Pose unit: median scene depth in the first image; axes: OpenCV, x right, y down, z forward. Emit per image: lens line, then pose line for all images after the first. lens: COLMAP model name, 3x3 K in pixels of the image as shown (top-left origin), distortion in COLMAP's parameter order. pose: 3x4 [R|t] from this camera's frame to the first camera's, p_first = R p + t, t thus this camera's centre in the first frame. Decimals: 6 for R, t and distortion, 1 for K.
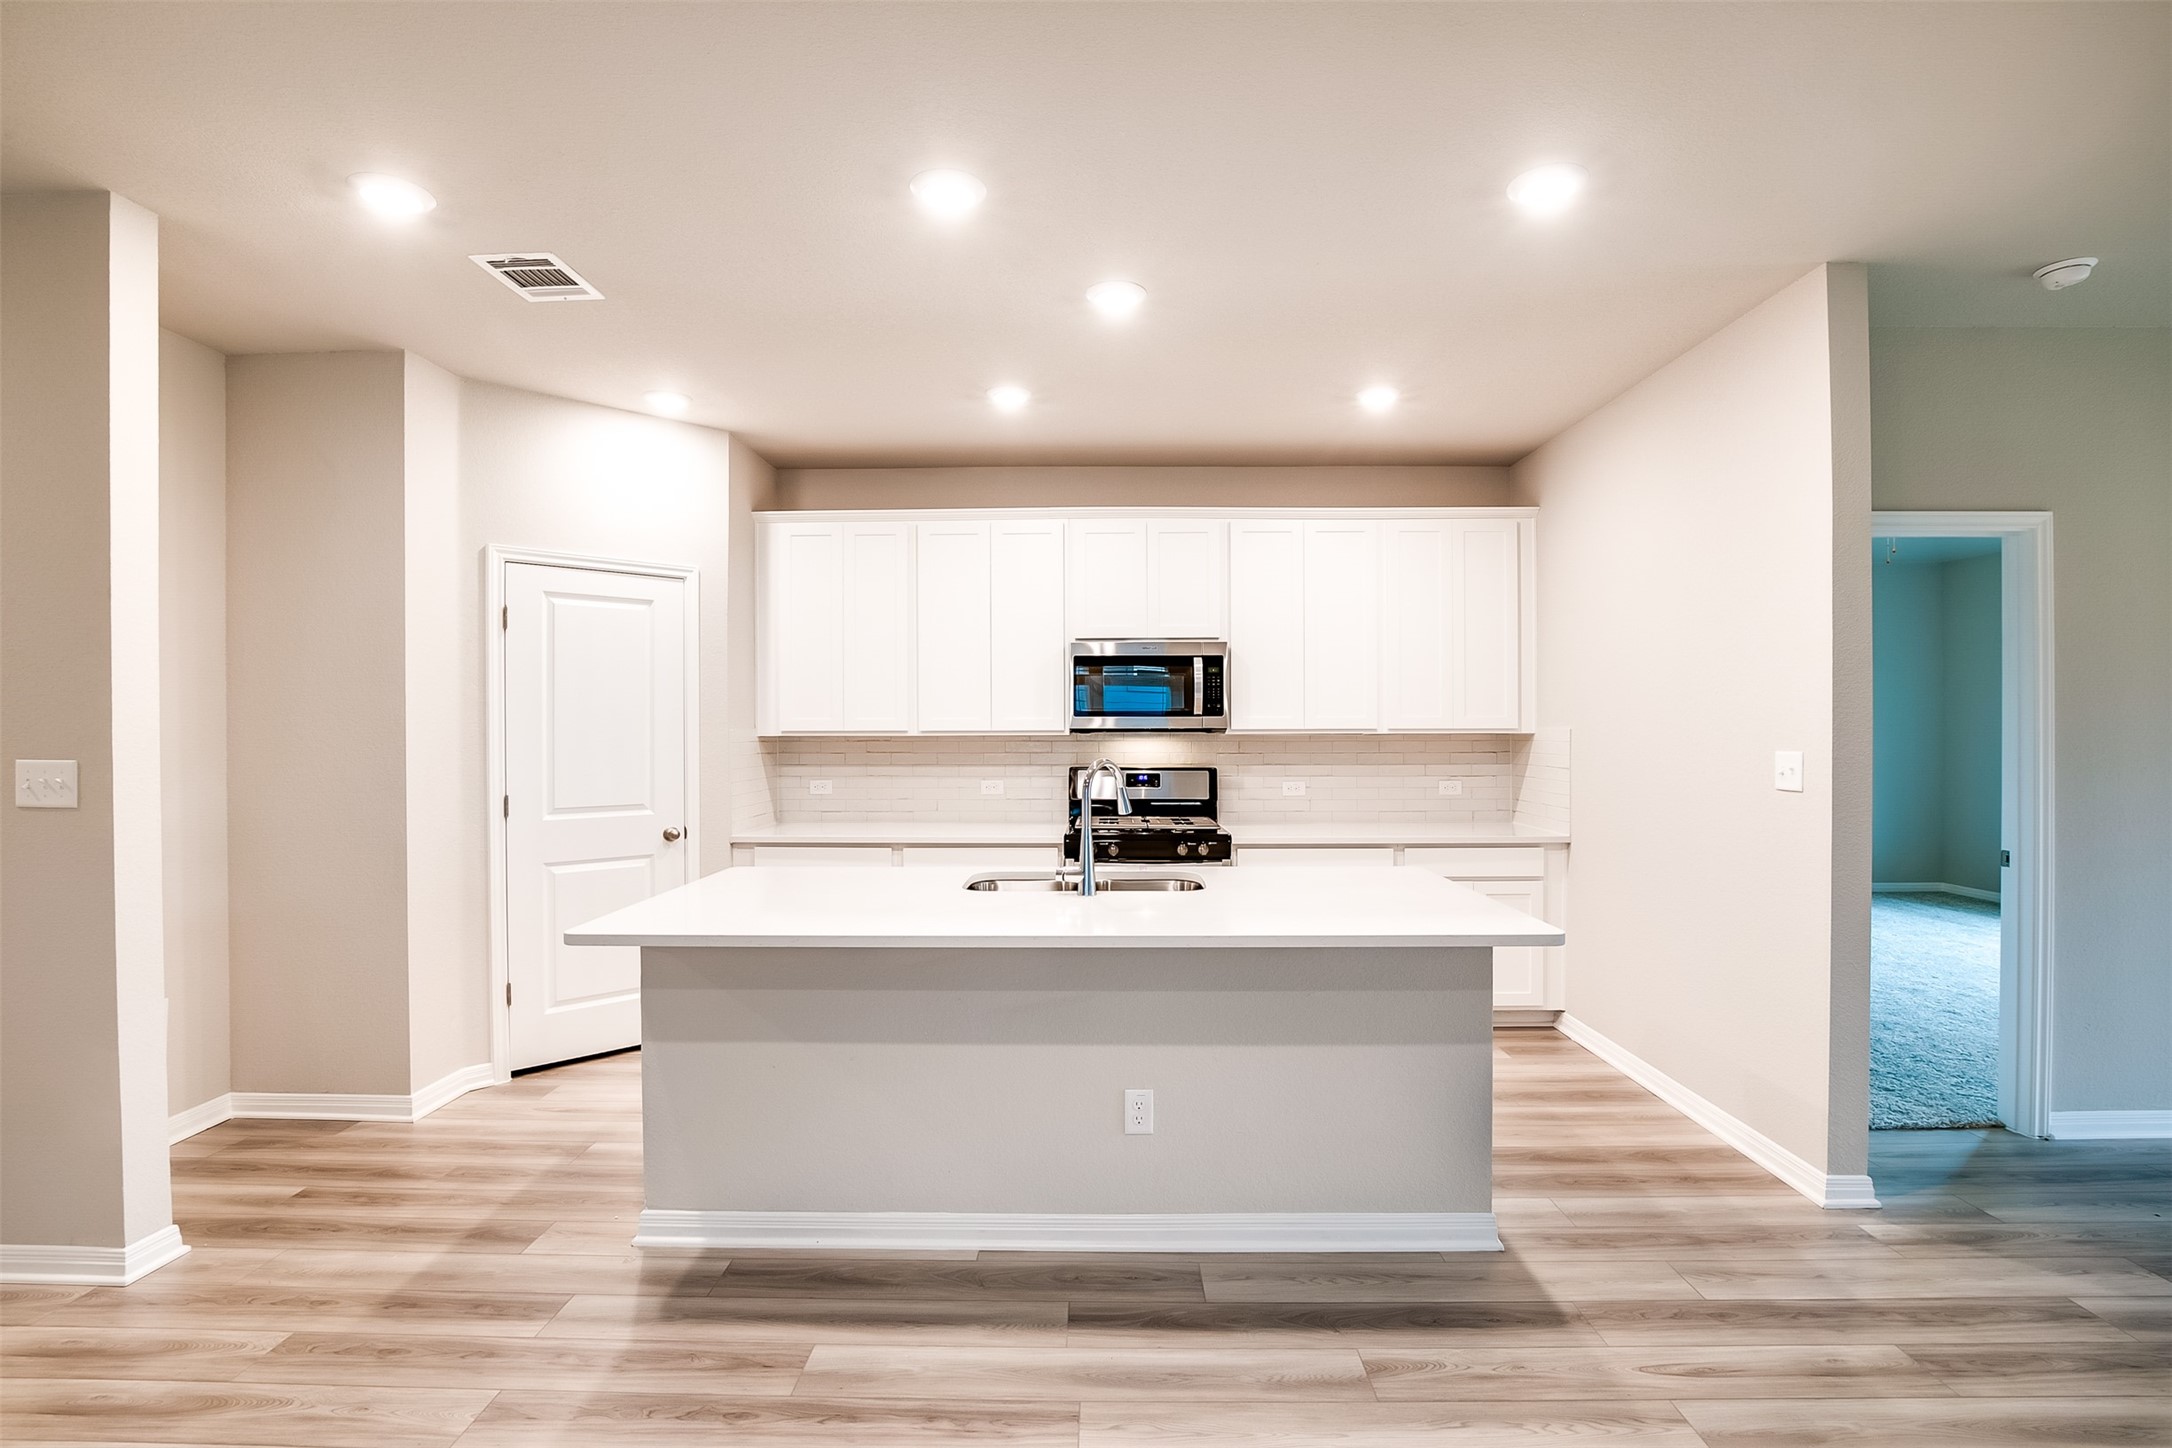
lens RADIAL K [[998.3, 0, 1086.0], [0, 998.3, 724.0], [0, 0, 1]] dist [-0.001964, -0.000604]
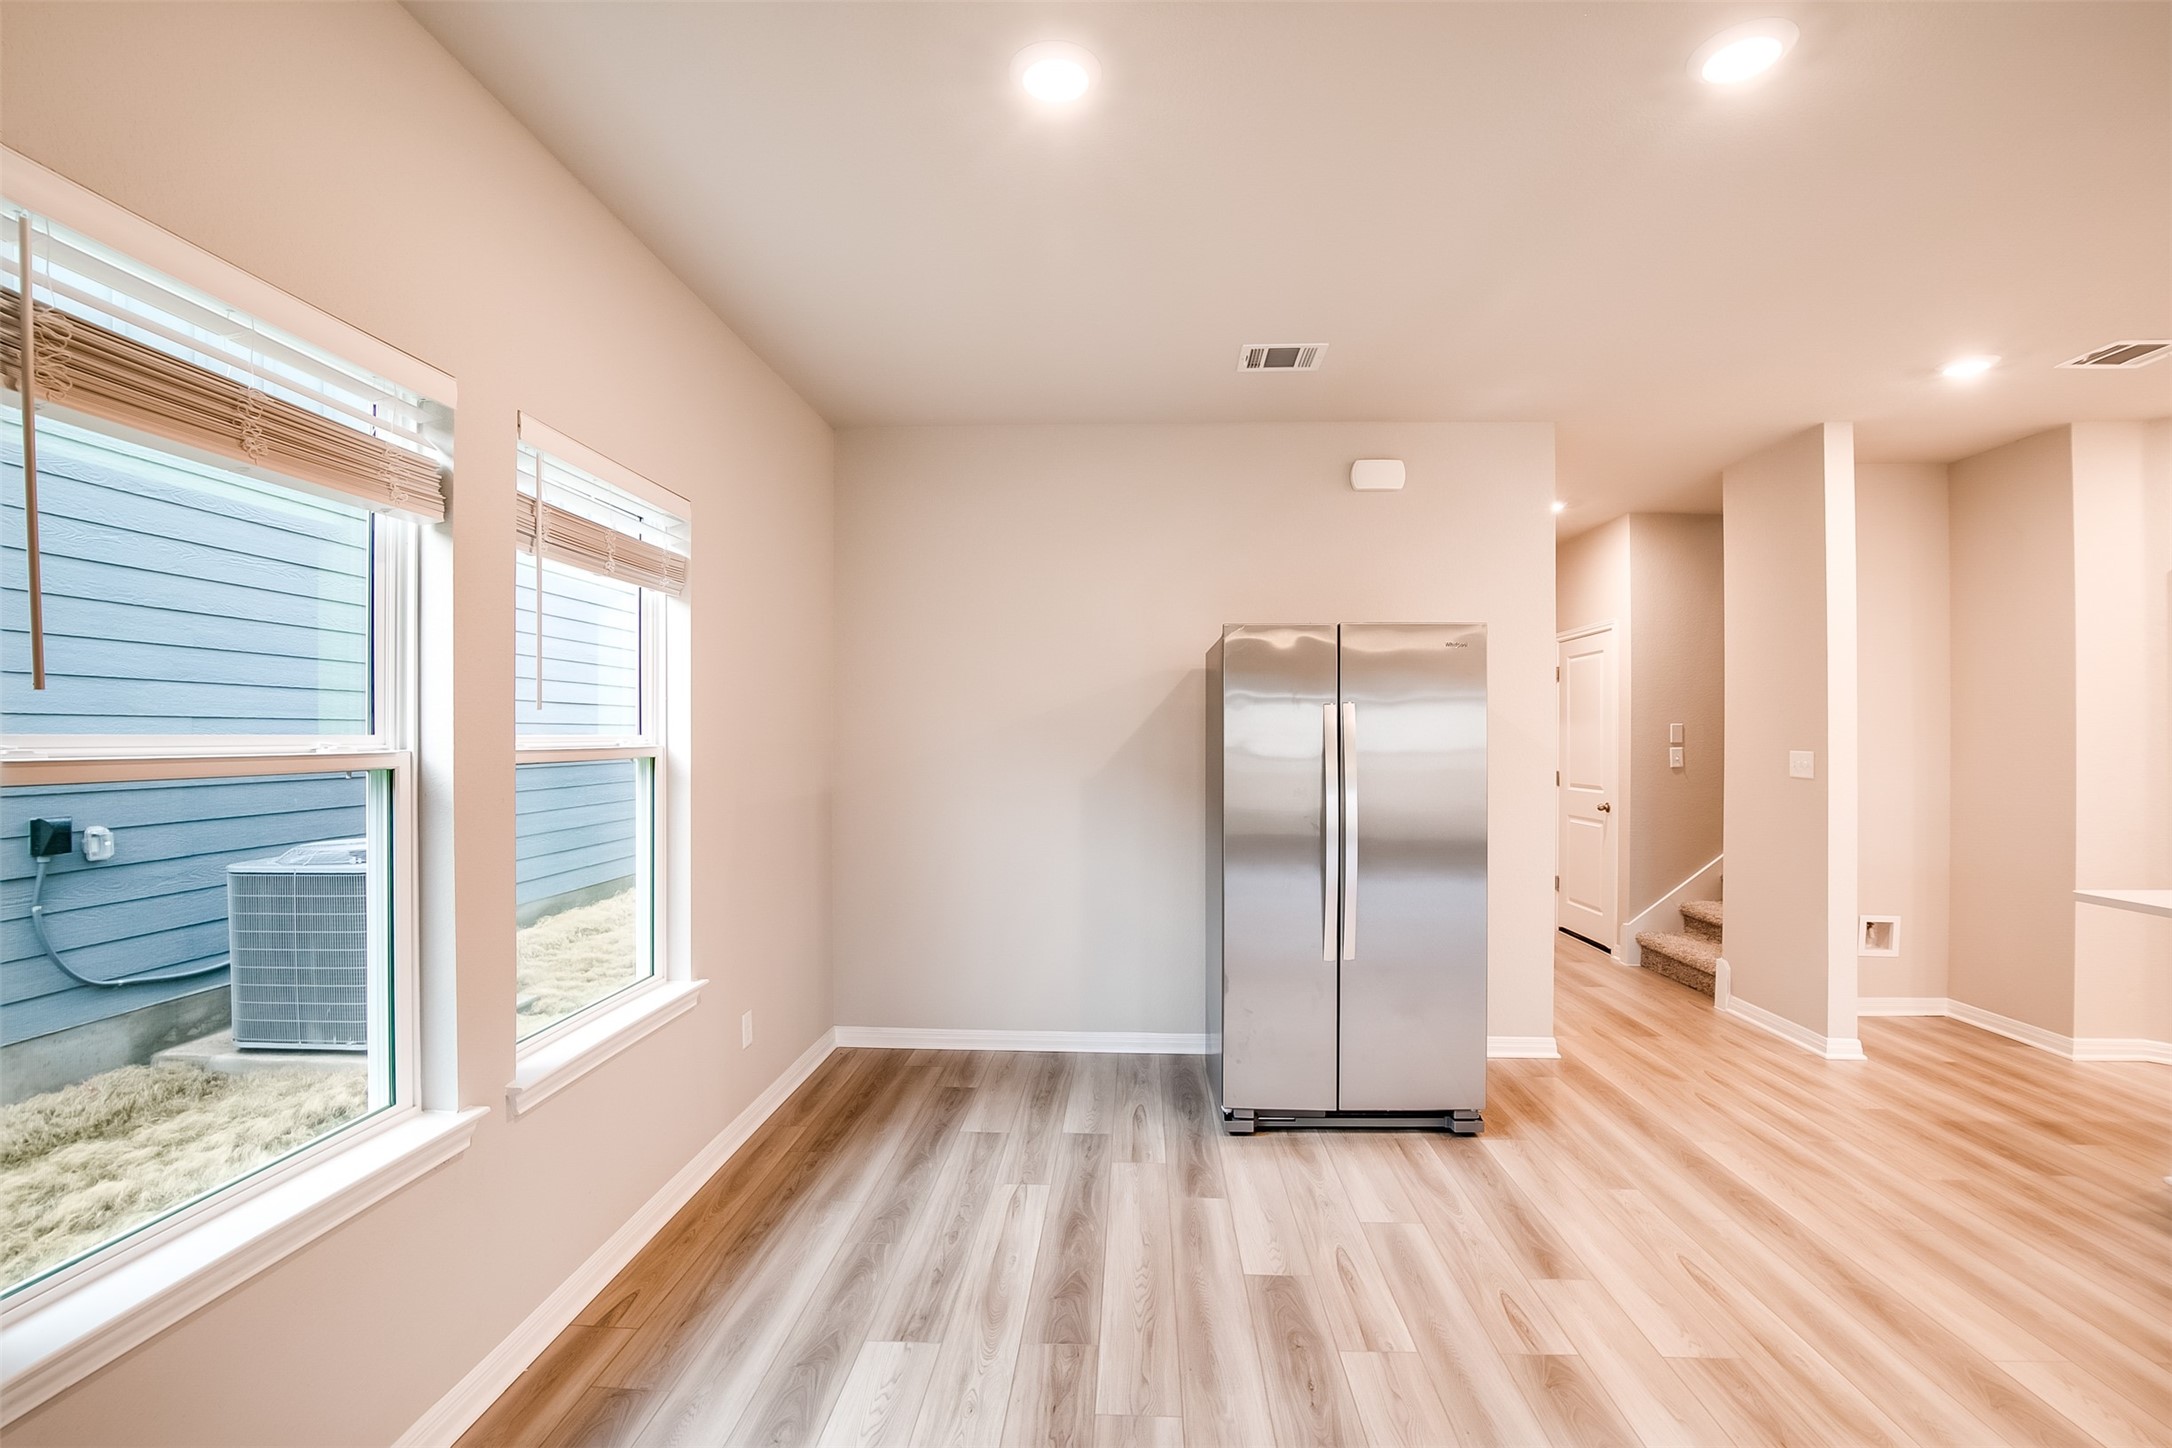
lens RADIAL K [[900.1, 0, 1086.0], [0, 900.1, 724.0], [0, 0, 1]] dist [-0.000152, -0.000088]
pose [[-0.039017, -0.002473, -0.999235, 0.592057], [-0.003795, 0.999990, -0.002327, -0.003194], [0.999231, 0.003702, -0.039026, -0.199460]]
